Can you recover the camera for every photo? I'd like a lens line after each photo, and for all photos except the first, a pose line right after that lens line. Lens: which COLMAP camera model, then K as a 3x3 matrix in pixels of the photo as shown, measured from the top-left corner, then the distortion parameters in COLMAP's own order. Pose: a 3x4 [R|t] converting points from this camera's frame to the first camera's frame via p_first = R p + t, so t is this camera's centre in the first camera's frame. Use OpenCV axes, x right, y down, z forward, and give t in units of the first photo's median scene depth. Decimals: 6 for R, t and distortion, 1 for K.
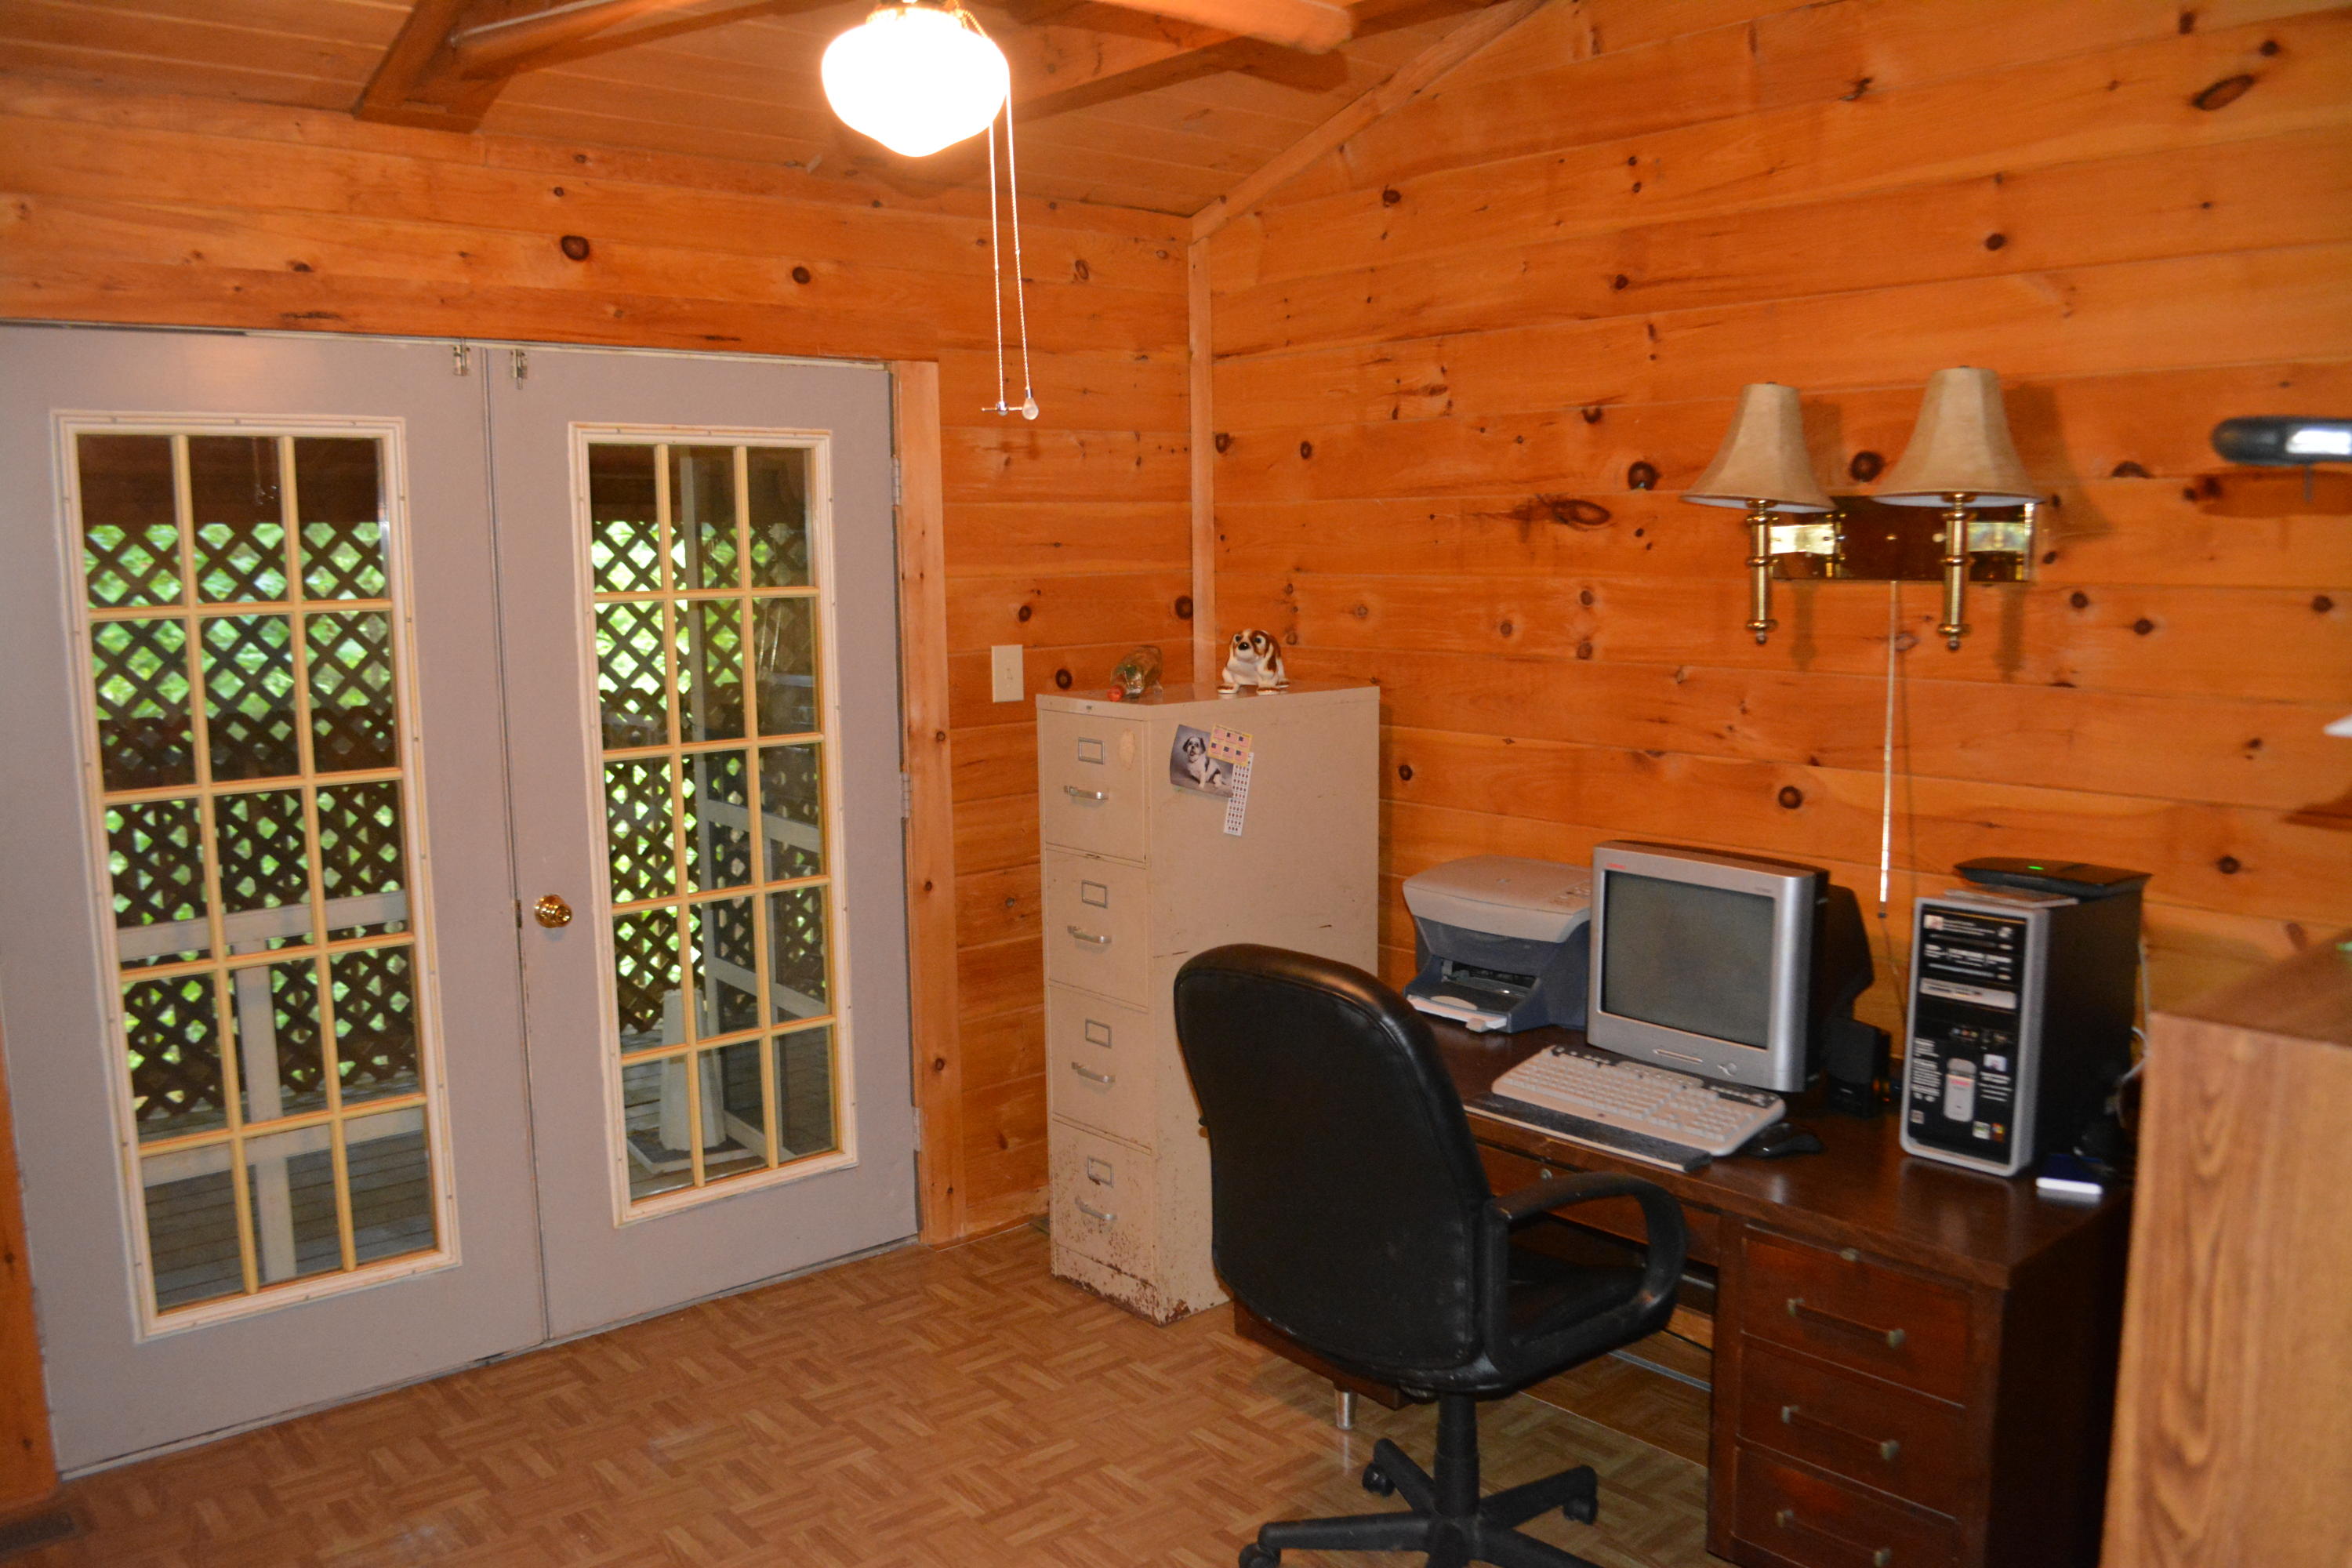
lens RADIAL K [[1845.2, 0, 1179.2], [0, 1845.2, 776.9], [0, 0, 1]] dist [-0.087071, 0.014783]
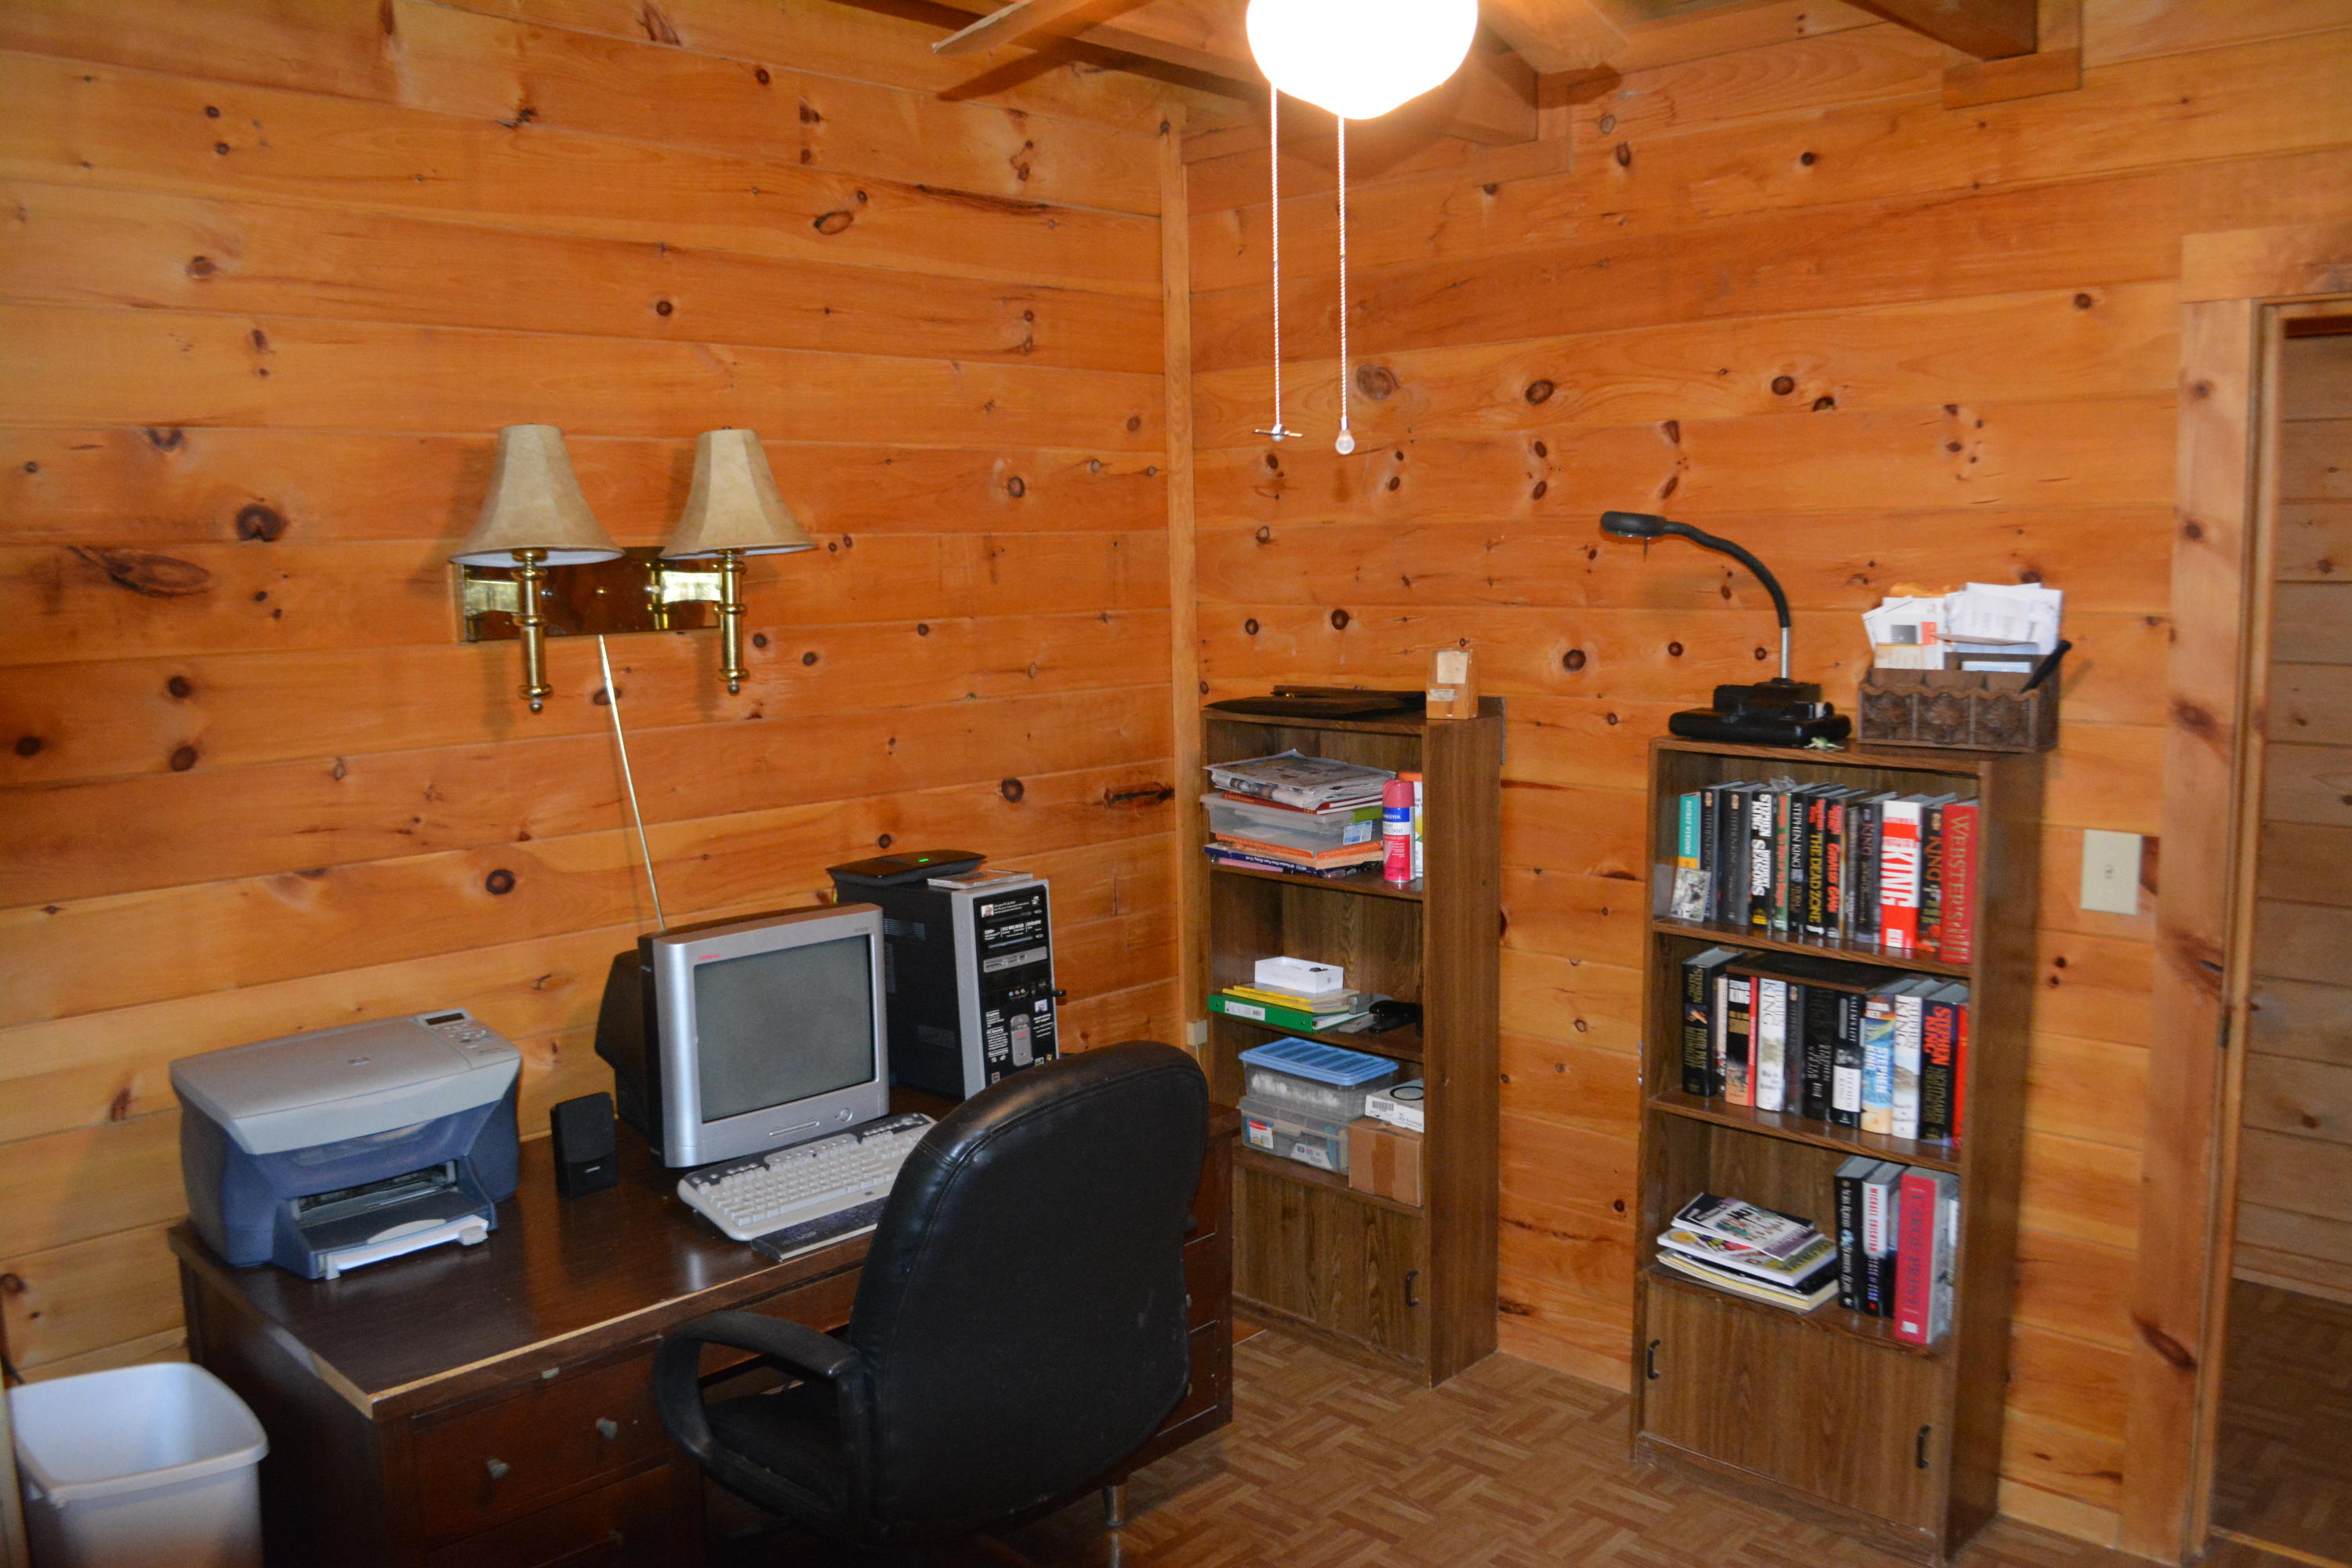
lens RADIAL K [[1845.2, 0, 1178.3], [0, 1845.2, 788.6], [0, 0, 1]] dist [-0.087071, 0.014783]
pose [[-0.093006, -0.117154, 0.988749, -0.756947], [0.144175, 0.981003, 0.129798, -0.132854], [-0.985172, 0.154625, -0.074348, 0.943320]]
